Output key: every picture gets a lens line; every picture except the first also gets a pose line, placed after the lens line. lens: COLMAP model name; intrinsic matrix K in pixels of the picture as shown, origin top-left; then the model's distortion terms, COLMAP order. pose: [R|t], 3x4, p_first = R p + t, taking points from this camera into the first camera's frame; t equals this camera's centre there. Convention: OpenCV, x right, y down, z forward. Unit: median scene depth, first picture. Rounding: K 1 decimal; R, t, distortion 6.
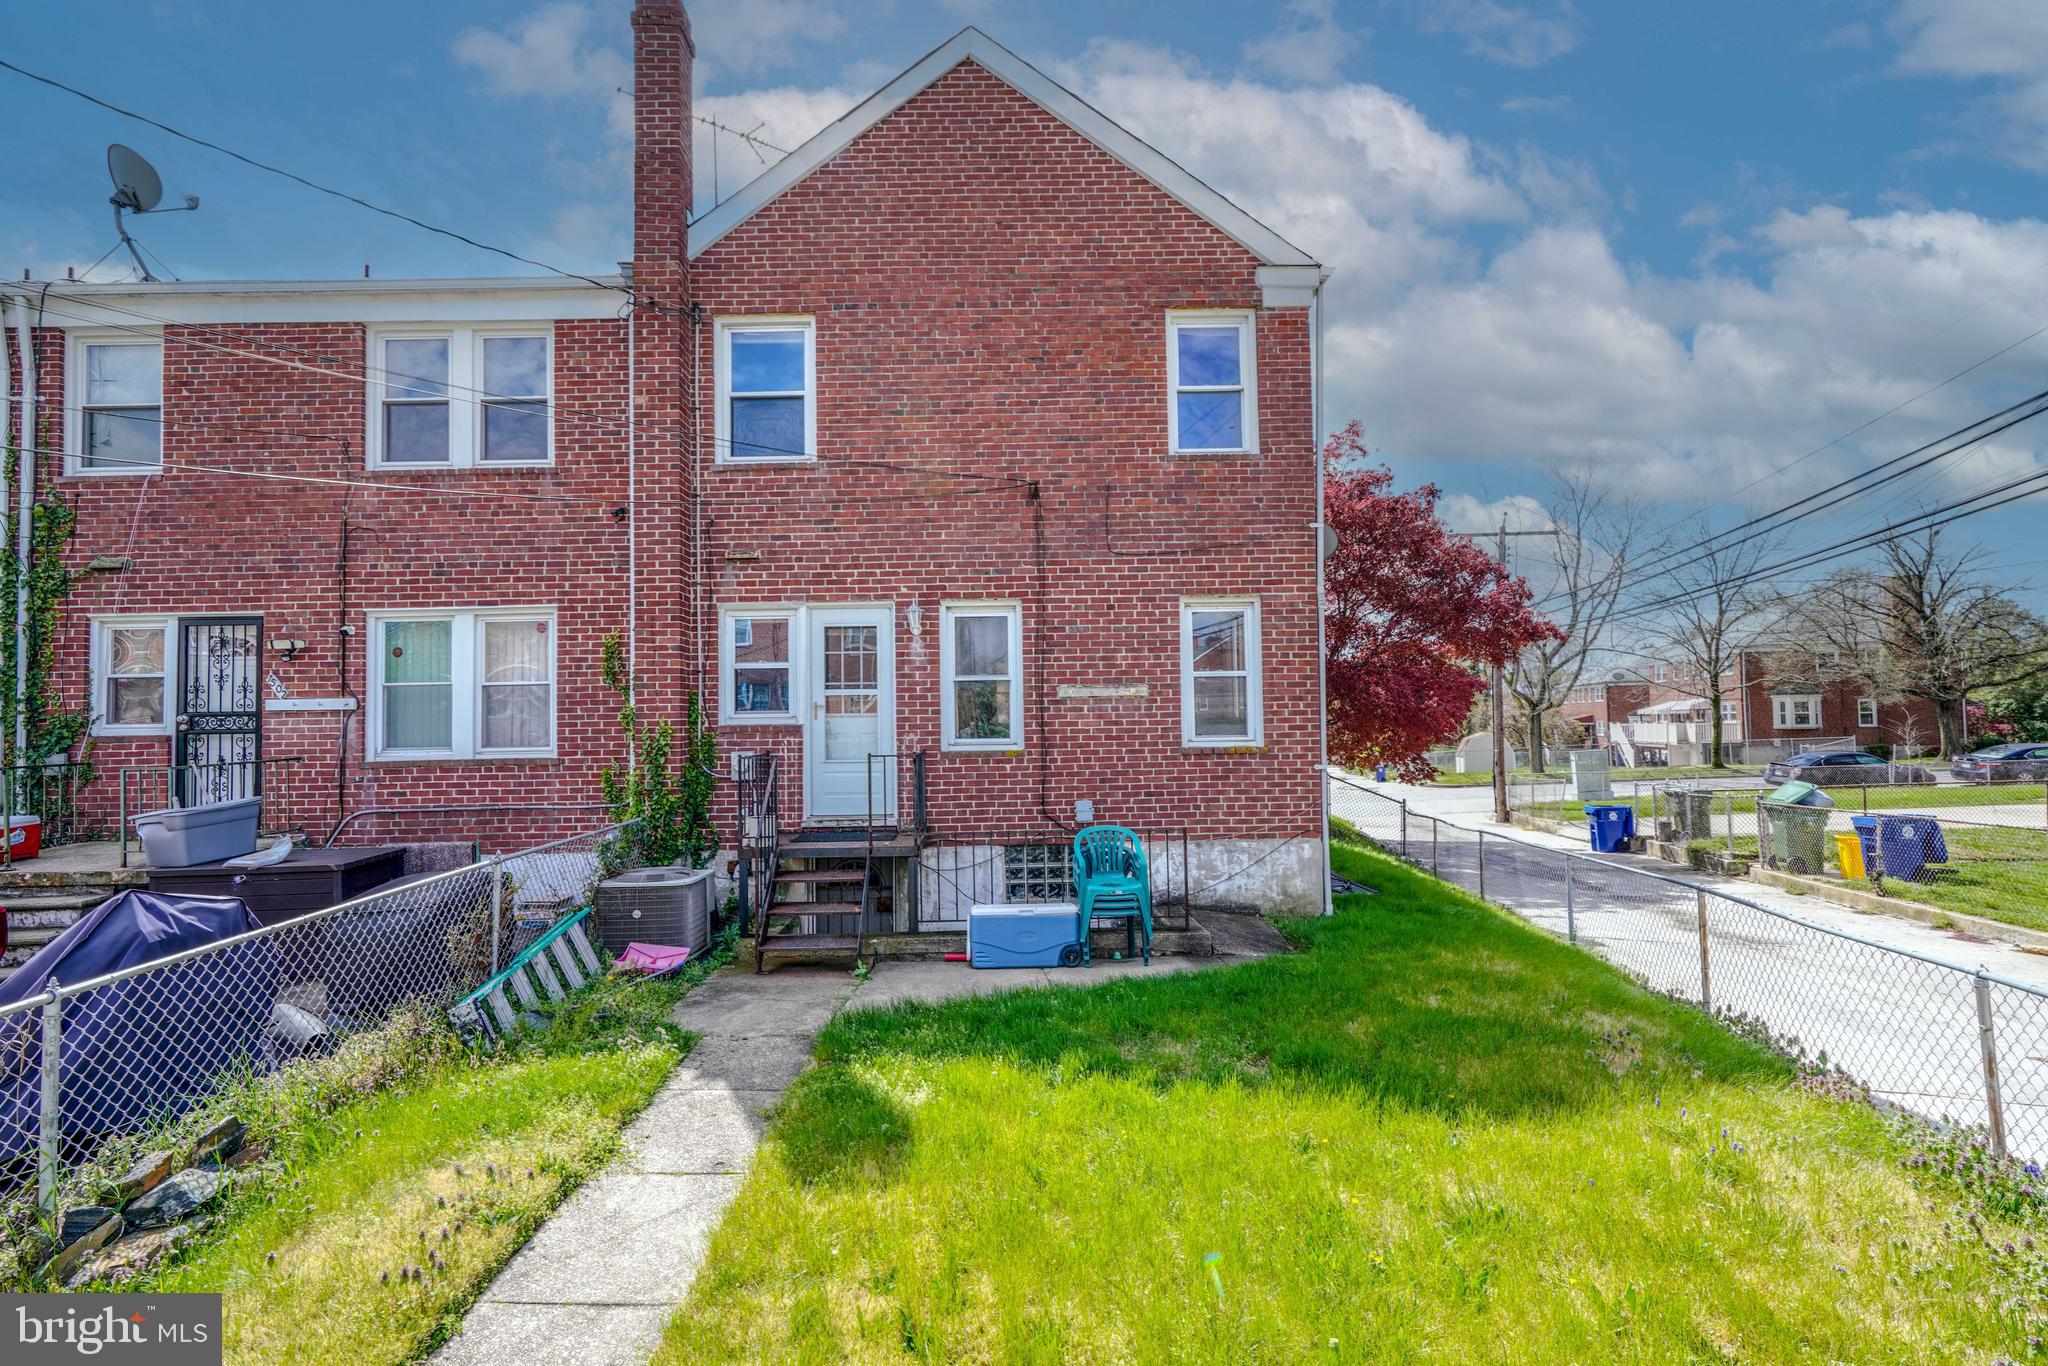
lens RADIAL K [[937.0, 0, 1021.5], [0, 937.0, 690.7], [0, 0, 1]] dist [-0.011467, 0.006284]
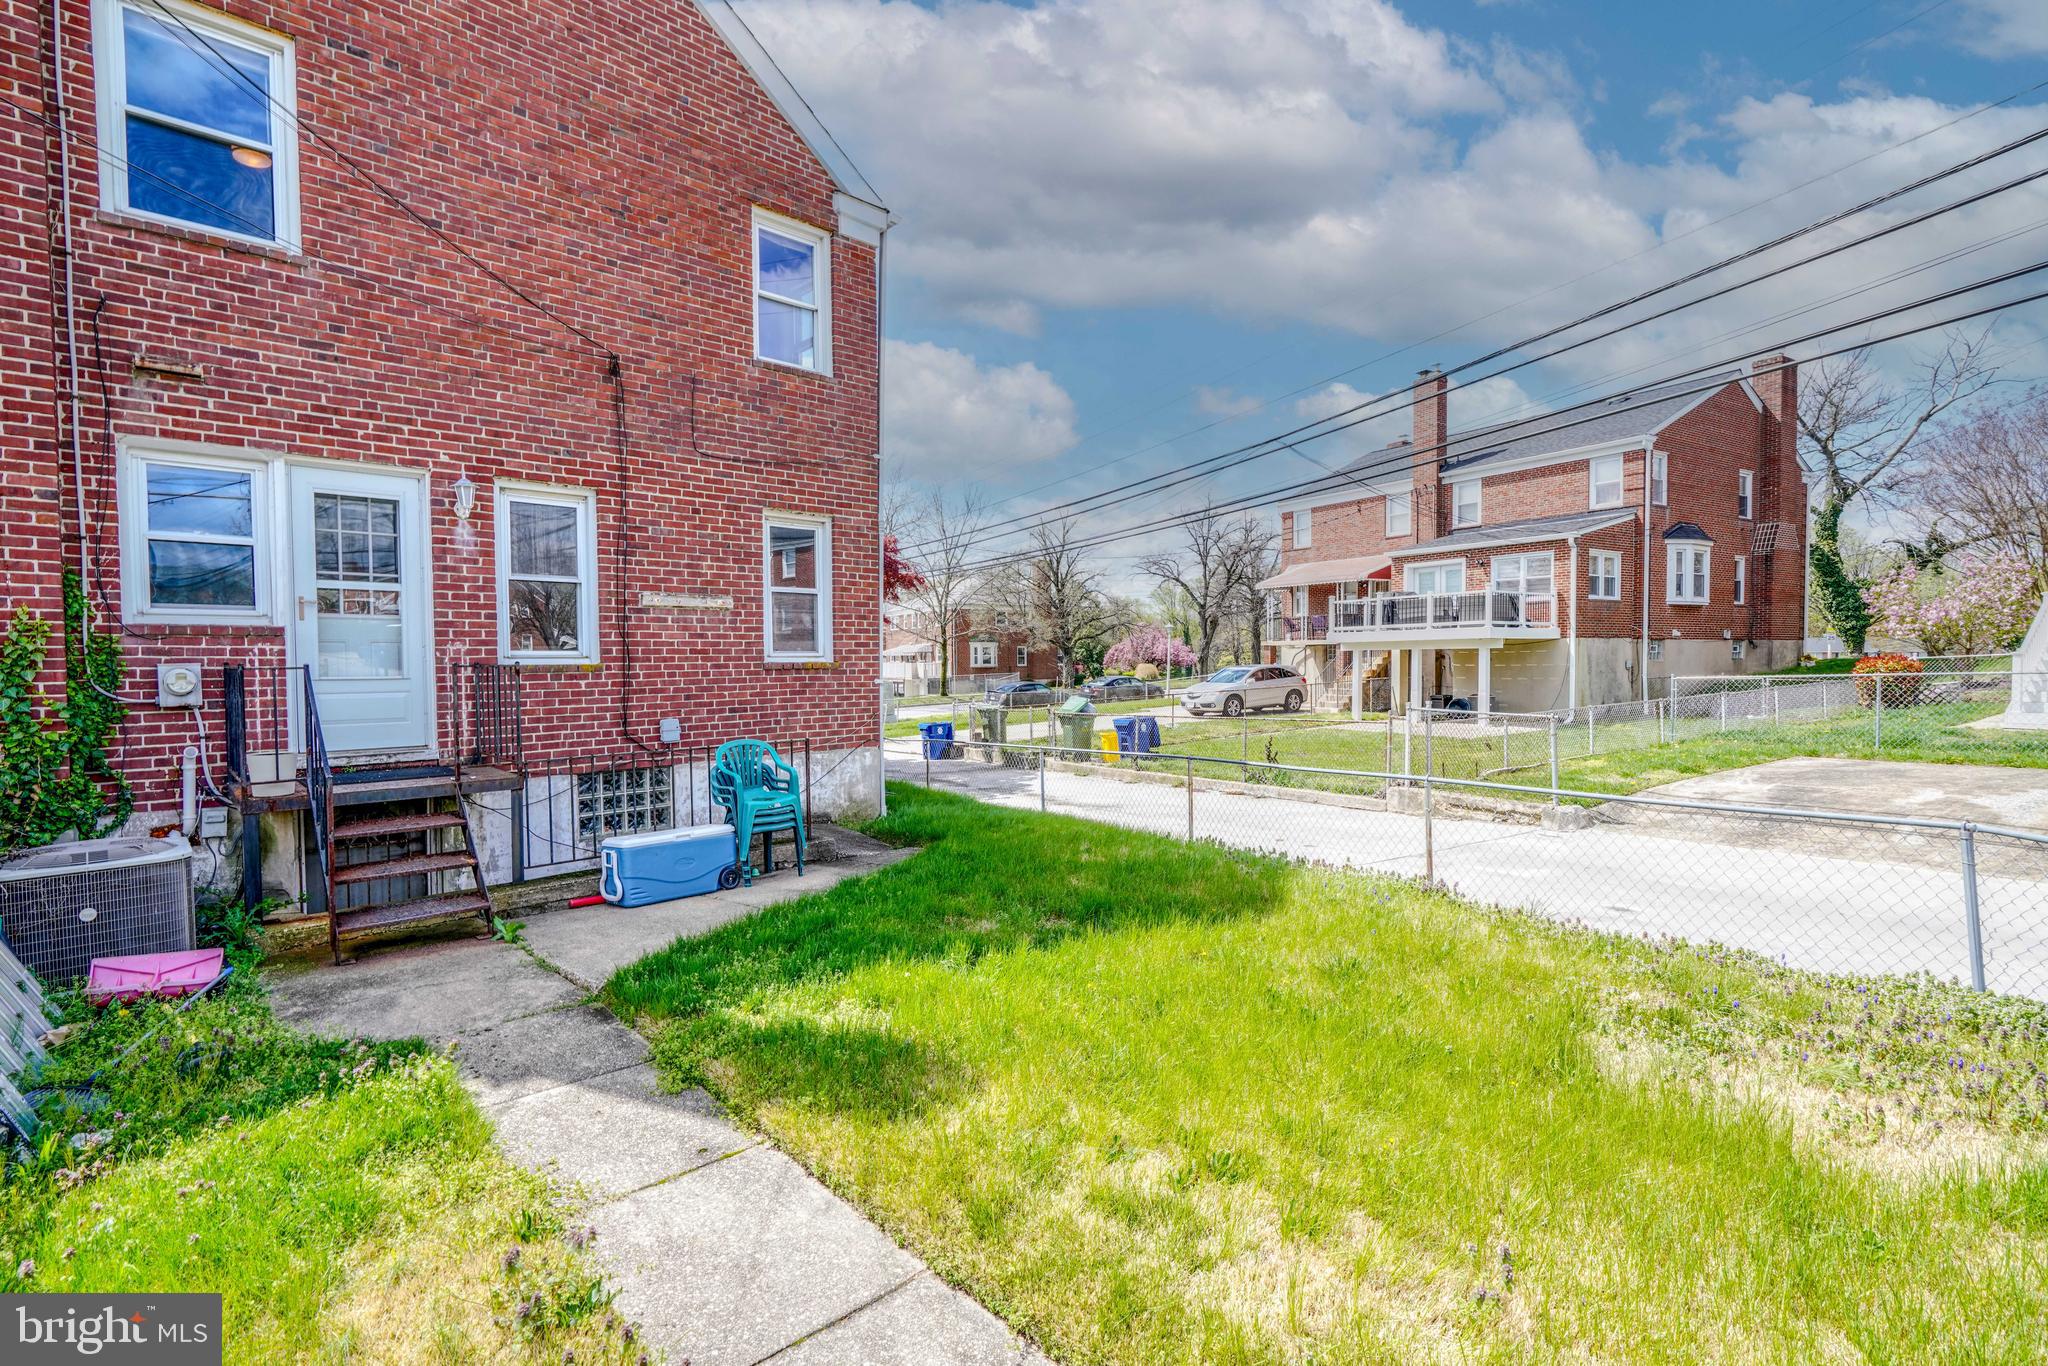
lens RADIAL K [[889.9, 0, 1023.0], [0, 889.9, 679.6], [0, 0, 1]] dist [-0.008811, 0.003000]
pose [[0.749329, -0.008986, 0.662136, -0.253001], [-0.027904, 0.998591, 0.045130, 0.029576], [-0.661609, -0.052293, 0.748023, 0.119327]]
